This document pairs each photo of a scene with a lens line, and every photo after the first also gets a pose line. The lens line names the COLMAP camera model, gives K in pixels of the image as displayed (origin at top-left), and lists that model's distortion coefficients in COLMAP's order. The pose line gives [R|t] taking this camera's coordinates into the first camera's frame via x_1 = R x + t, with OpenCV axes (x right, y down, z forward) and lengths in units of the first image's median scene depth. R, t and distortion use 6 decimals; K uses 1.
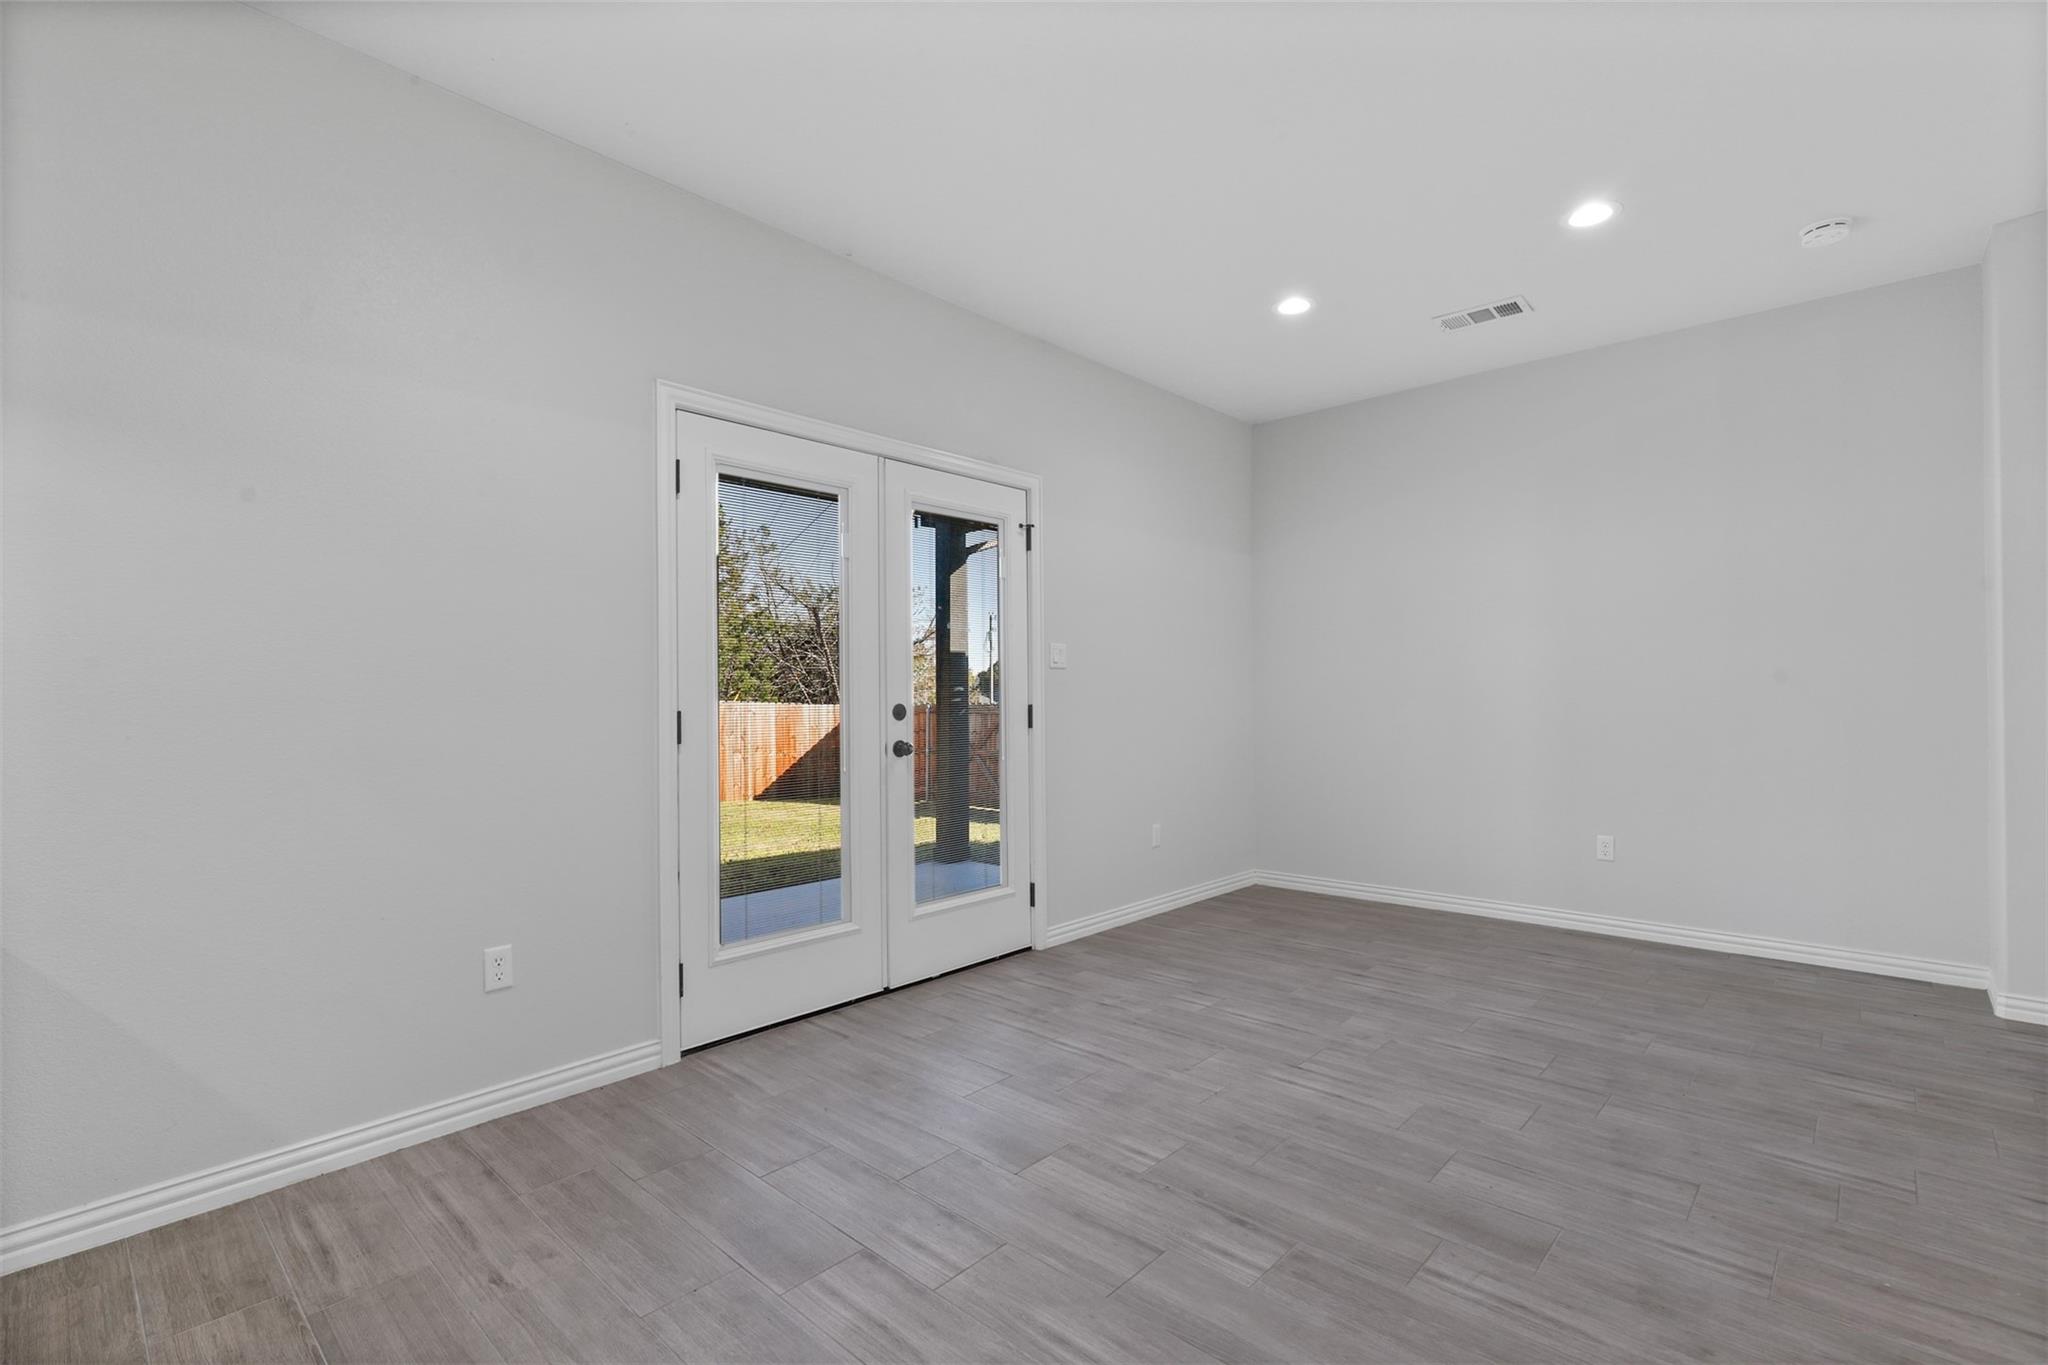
lens RADIAL K [[936.1, 0, 1021.8], [0, 936.1, 689.9], [0, 0, 1]] dist [0.002470, 0.000133]
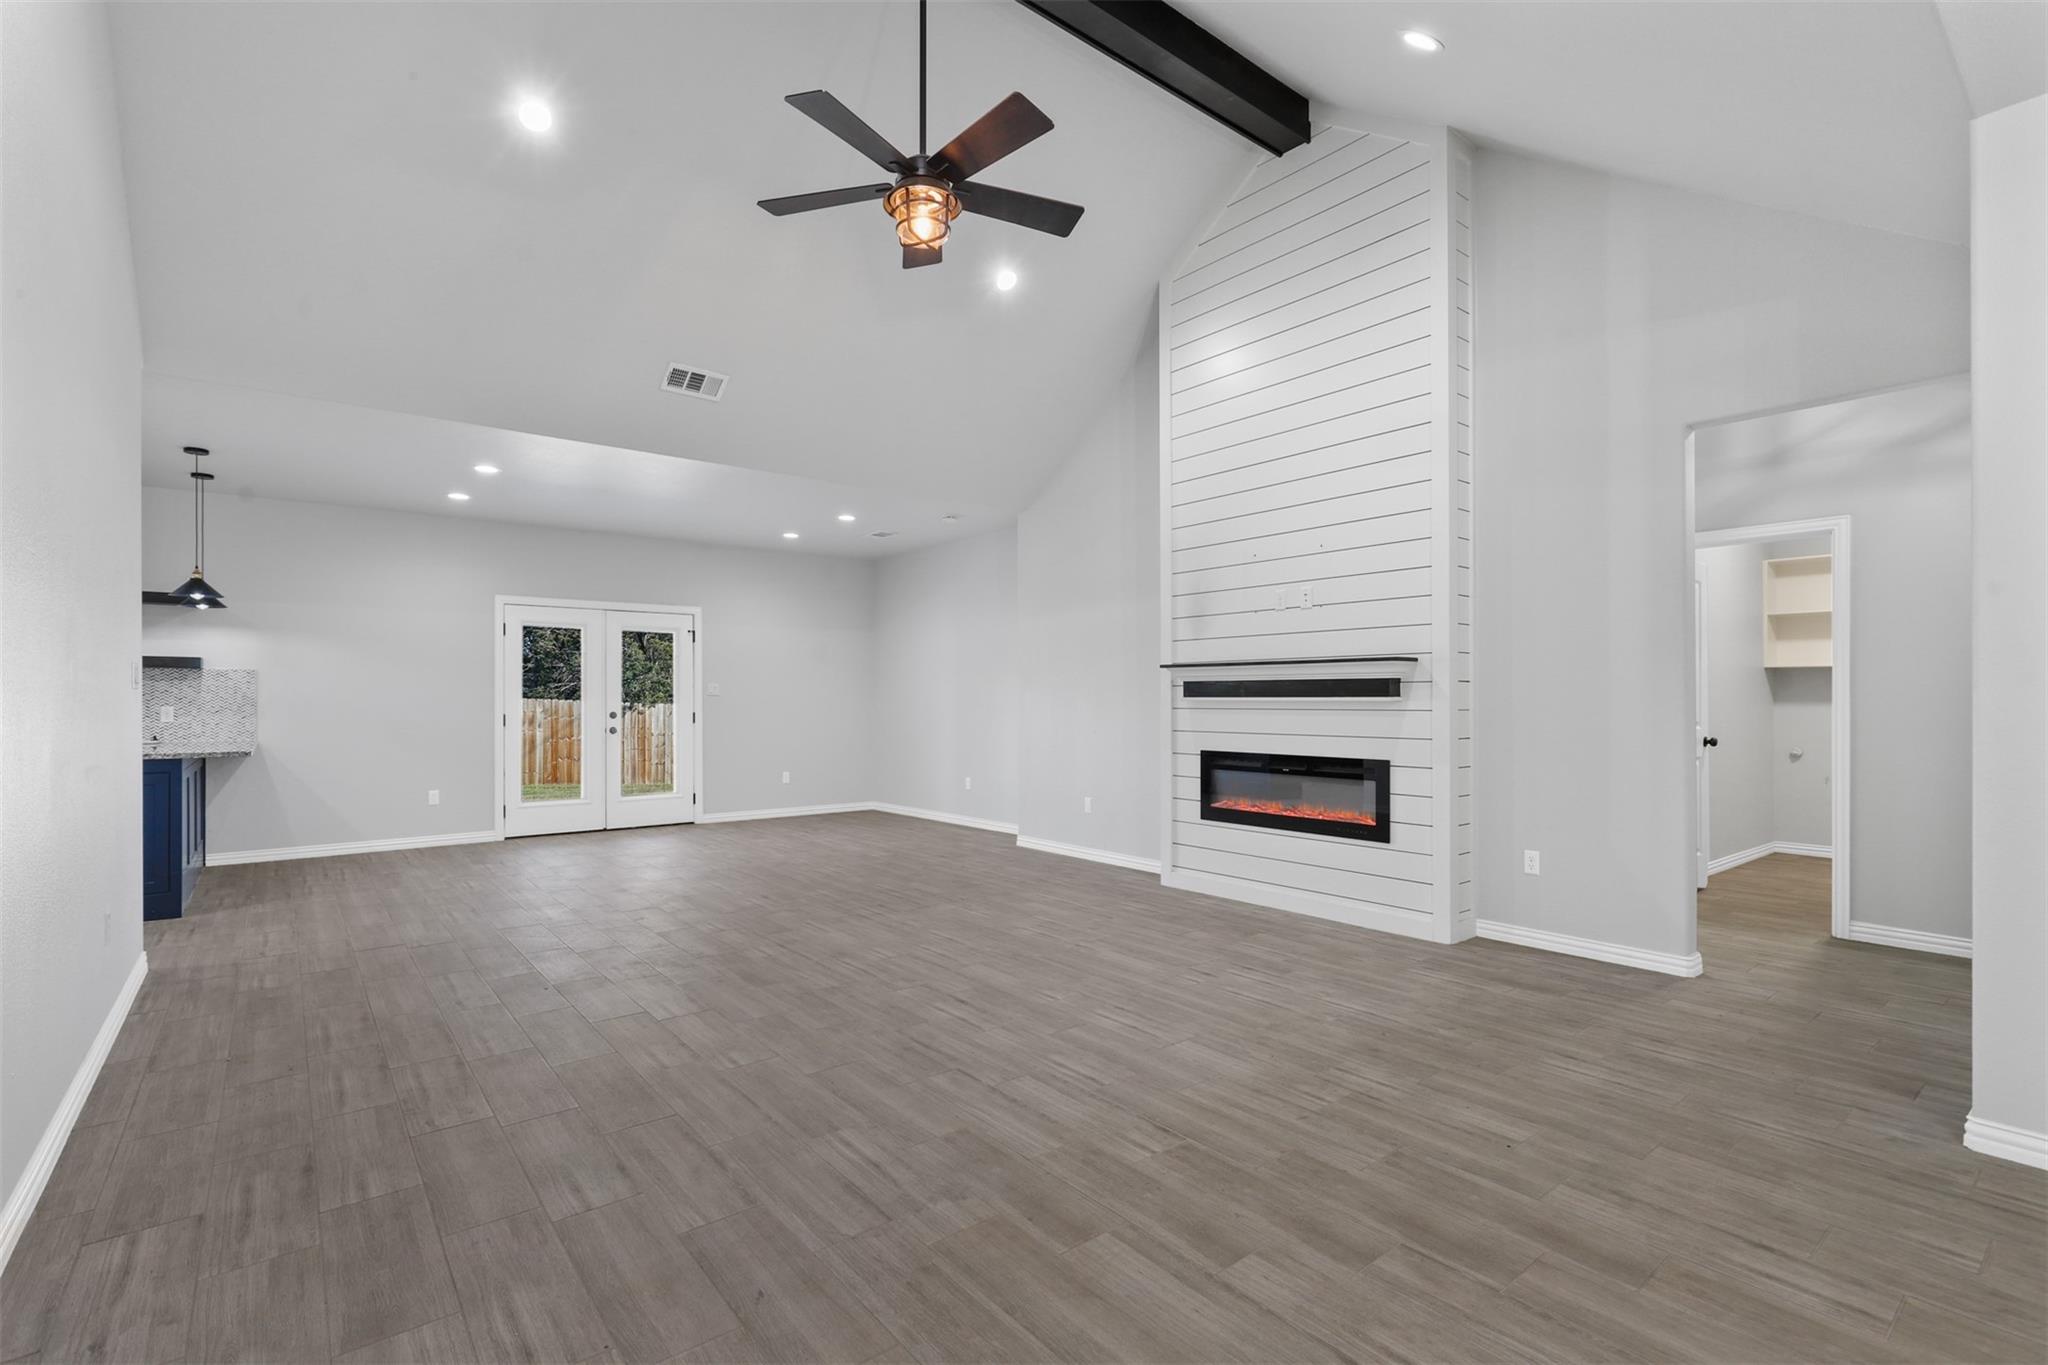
lens RADIAL K [[928.5, 0, 1026.0], [0, 928.5, 704.1], [0, 0, 1]] dist [-0.002324, 0.000751]
pose [[0.989279, 0.005032, -0.145952, 1.646612], [-0.003933, 0.999962, 0.007818, -0.037229], [0.145985, -0.007160, 0.989261, -1.565968]]
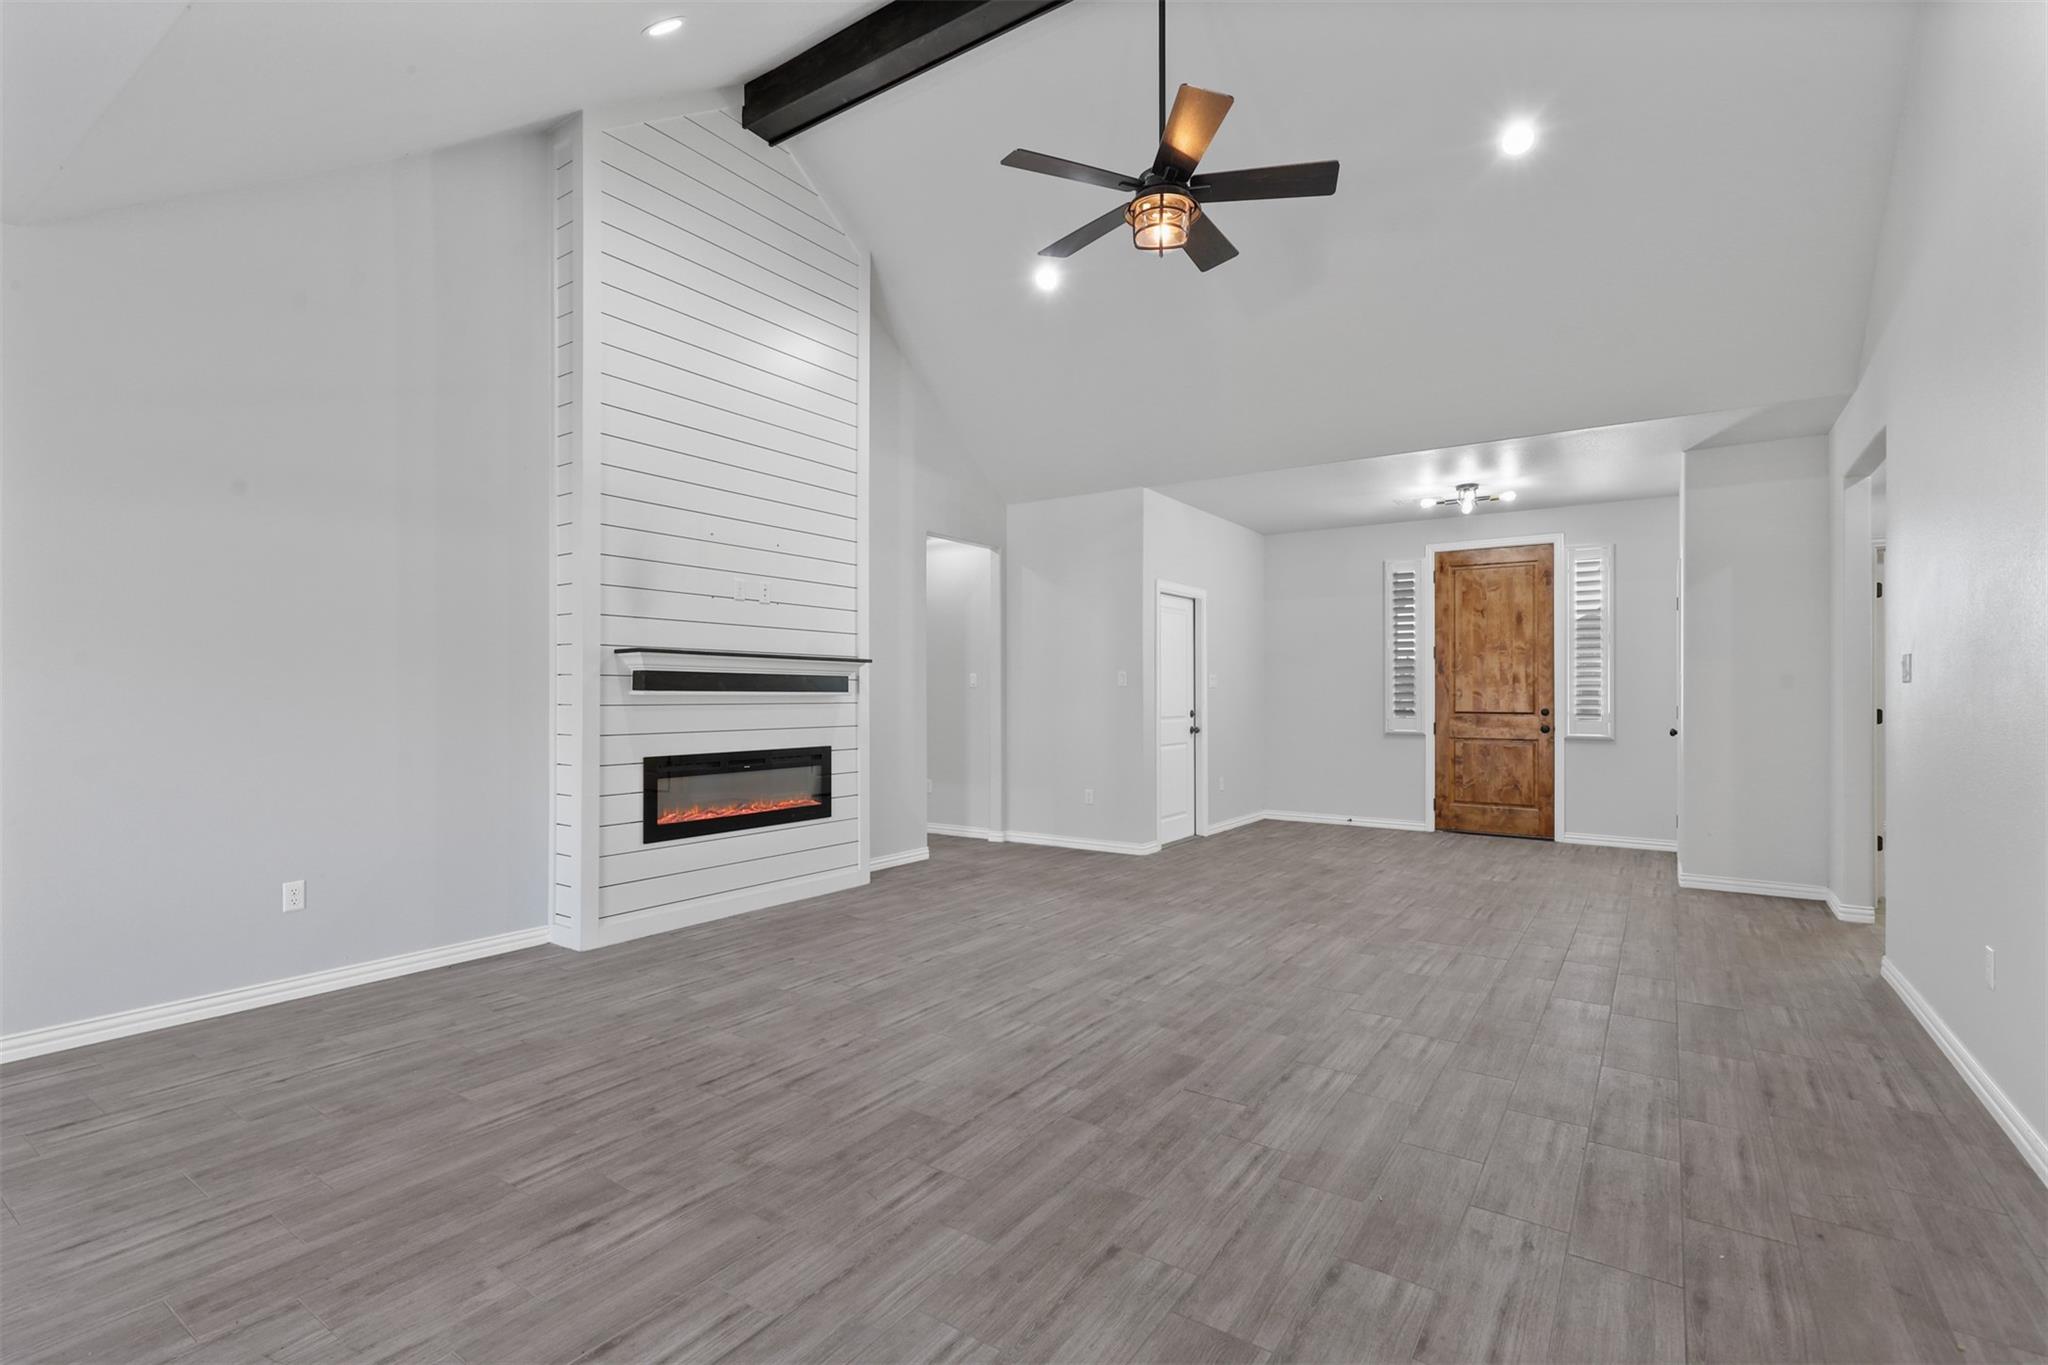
lens RADIAL K [[936.1, 0, 1021.8], [0, 936.1, 689.9], [0, 0, 1]] dist [0.002470, 0.000133]
pose [[-0.141583, 0.010143, 0.989874, -0.025983], [-0.003040, 0.999938, -0.010681, -0.022995], [-0.989922, -0.004522, -0.141544, 0.126583]]
